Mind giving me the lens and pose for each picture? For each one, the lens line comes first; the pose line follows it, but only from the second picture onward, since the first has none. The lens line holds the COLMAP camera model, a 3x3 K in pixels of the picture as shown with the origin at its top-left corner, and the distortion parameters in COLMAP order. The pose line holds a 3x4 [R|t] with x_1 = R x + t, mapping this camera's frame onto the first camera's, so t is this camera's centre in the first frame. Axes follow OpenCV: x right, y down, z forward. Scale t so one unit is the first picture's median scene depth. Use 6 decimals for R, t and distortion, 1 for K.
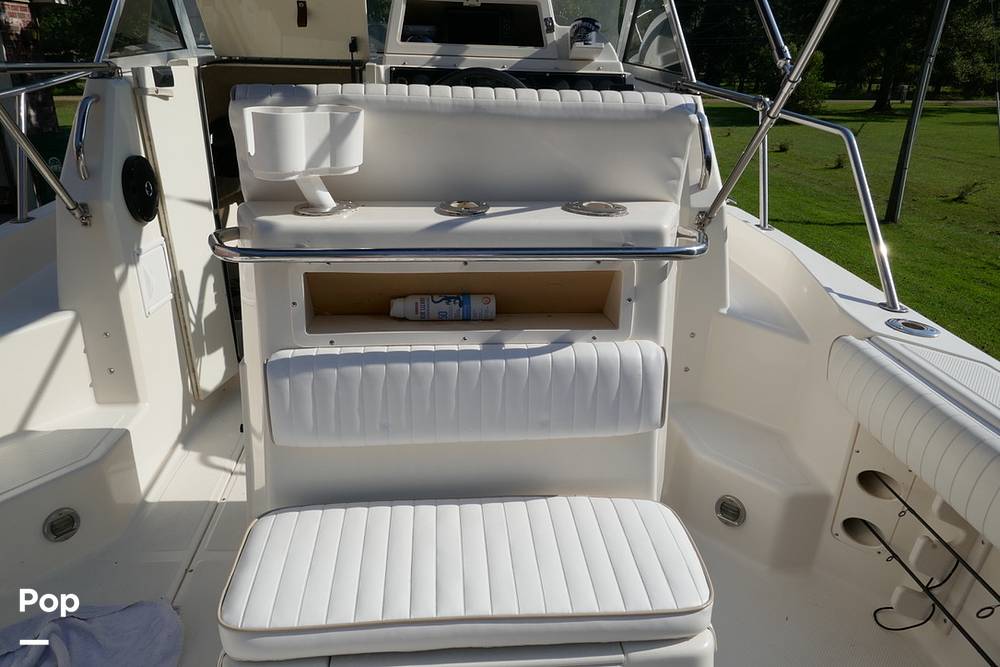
lens RADIAL K [[723.6, 0, 498.4], [0, 723.6, 335.4], [0, 0, 1]] dist [-0.013526, 0.008971]
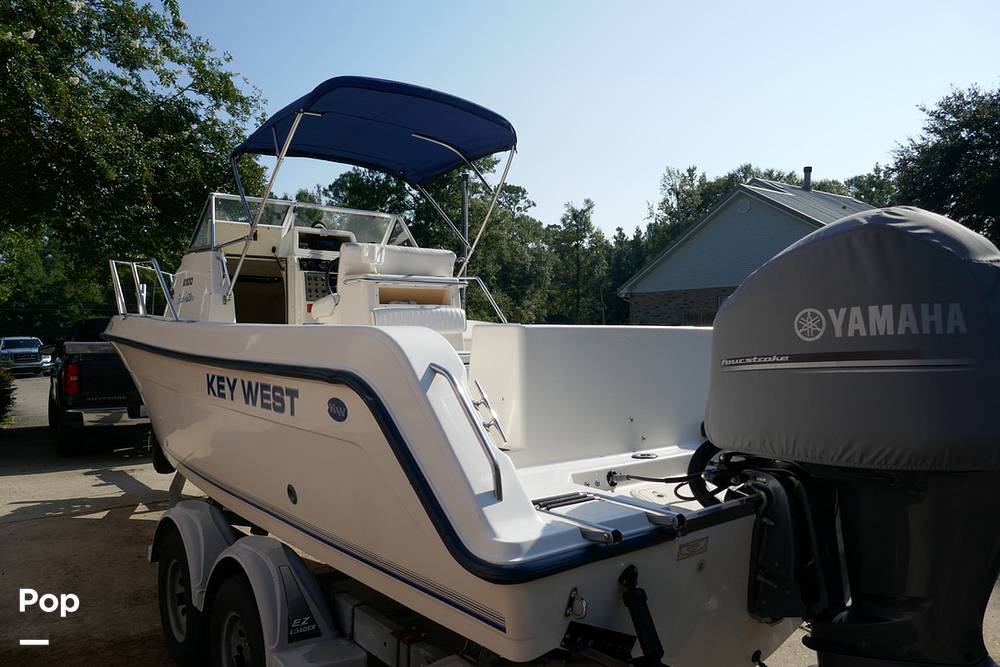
lens RADIAL K [[716.5, 0, 500.0], [0, 716.5, 333.5], [0, 0, 1]] dist [-0.004868, 0.000896]
pose [[0.834208, -0.031536, 0.550547, -1.019956], [0.221462, 0.933476, -0.282095, 0.752976], [-0.505026, 0.357251, 0.785697, -1.219426]]
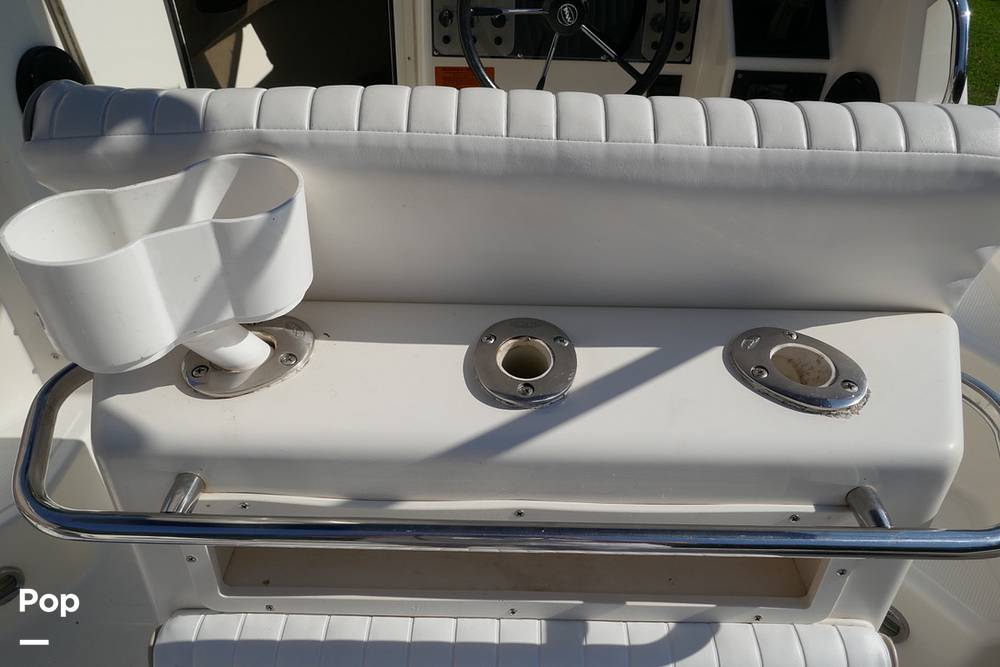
lens RADIAL K [[723.6, 0, 498.4], [0, 723.6, 335.4], [0, 0, 1]] dist [-0.013526, 0.008971]
pose [[0.994176, 0.061826, -0.088267, -0.014088], [-0.030639, 0.947422, 0.318516, -0.214804], [0.103319, -0.313956, 0.943799, 0.333008]]
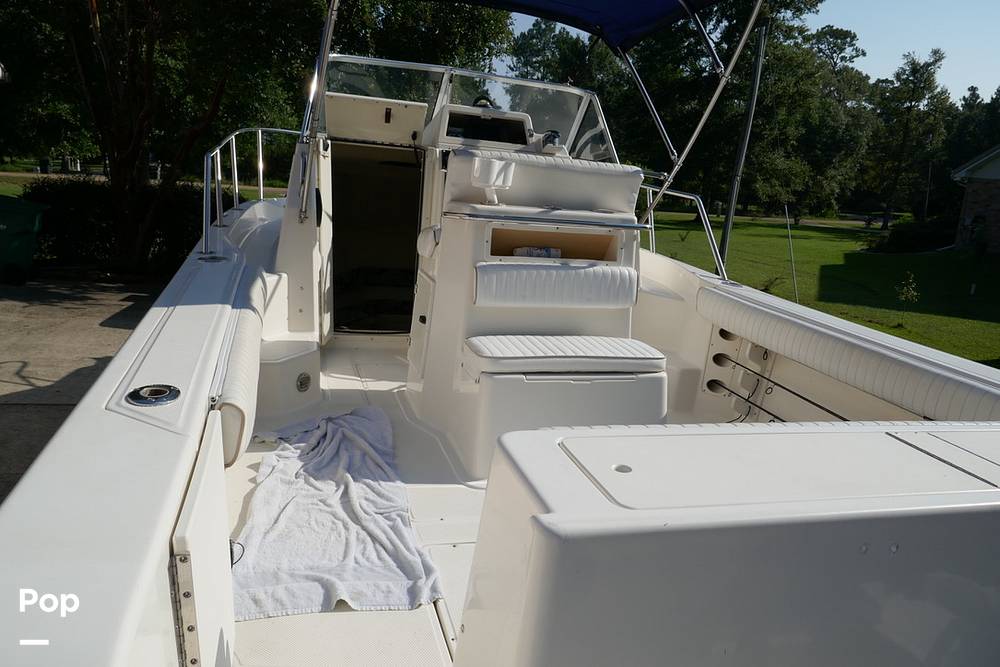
lens RADIAL K [[720.6, 0, 500.8], [0, 720.6, 331.4], [0, 0, 1]] dist [-0.009497, 0.004338]
pose [[0.978738, 0.015755, 0.204509, -0.404132], [0.012166, 0.990831, -0.134558, 0.315080], [-0.204754, 0.134185, 0.969572, -0.685639]]
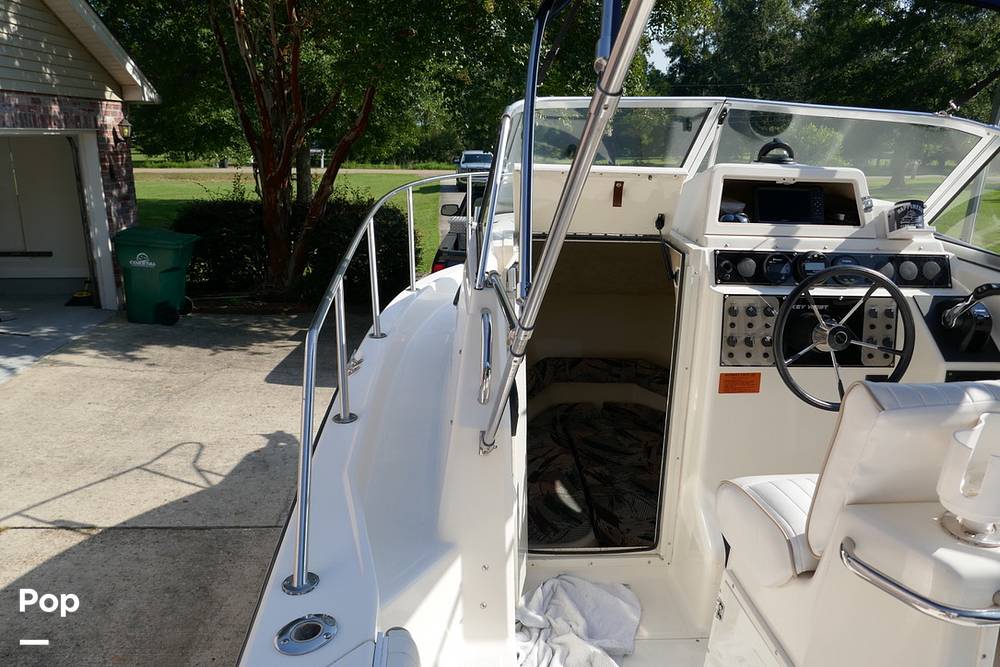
lens RADIAL K [[724.1, 0, 502.9], [0, 724.1, 330.5], [0, 0, 1]] dist [-0.003513, 0.002678]
pose [[0.999983, 0.005600, -0.001833, -0.490109], [-0.005751, 0.995330, -0.096357, -0.196733], [0.001285, 0.096366, 0.995345, 0.063820]]
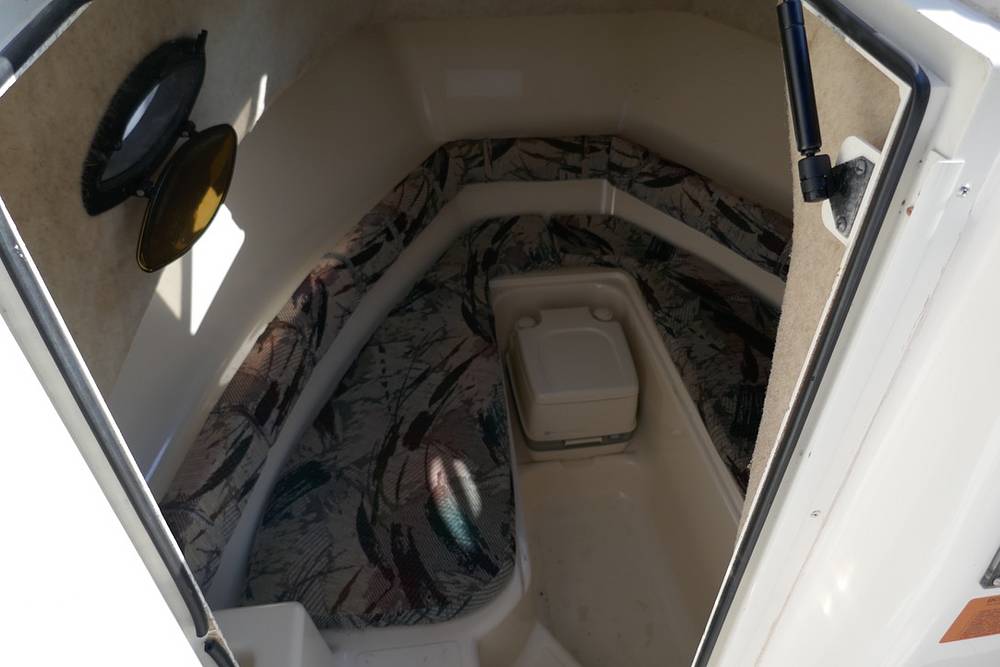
lens RADIAL K [[723.6, 0, 498.4], [0, 723.6, 335.4], [0, 0, 1]] dist [-0.013526, 0.008971]
pose [[0.998318, -0.046794, 0.034231, -0.345402], [0.031766, 0.935378, 0.352220, -0.430690], [-0.048501, -0.350540, 0.935291, 0.940309]]
